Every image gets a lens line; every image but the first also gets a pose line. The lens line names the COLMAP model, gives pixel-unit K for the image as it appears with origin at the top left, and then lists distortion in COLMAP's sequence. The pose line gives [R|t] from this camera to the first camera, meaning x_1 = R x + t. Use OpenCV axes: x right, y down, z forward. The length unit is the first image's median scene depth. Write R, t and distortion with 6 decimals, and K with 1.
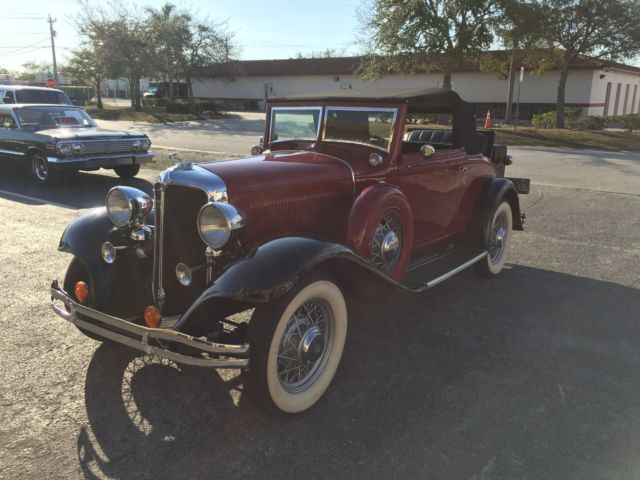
lens RADIAL K [[545.7, 0, 317.0], [0, 545.7, 239.6], [0, 0, 1]] dist [0.073663, -0.089391]
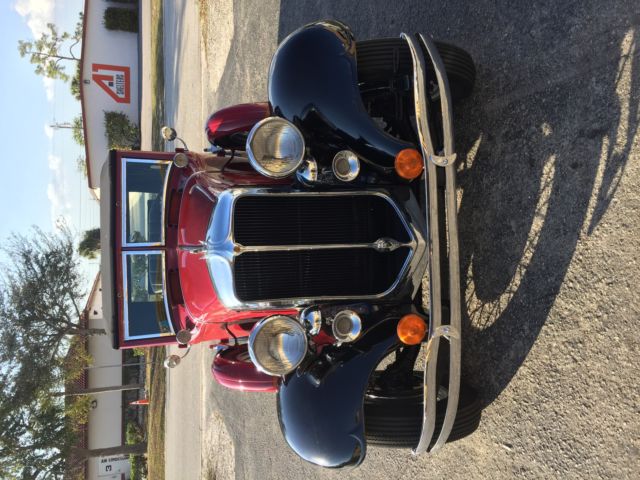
lens RADIAL K [[545.7, 0, 322.0], [0, 545.7, 235.2], [0, 0, 1]] dist [0.073663, -0.089391]
pose [[-0.220588, -0.793620, 0.567017, -0.714979], [0.974881, -0.161036, 0.153868, -0.098281], [-0.030803, 0.586715, 0.809208, 0.414690]]
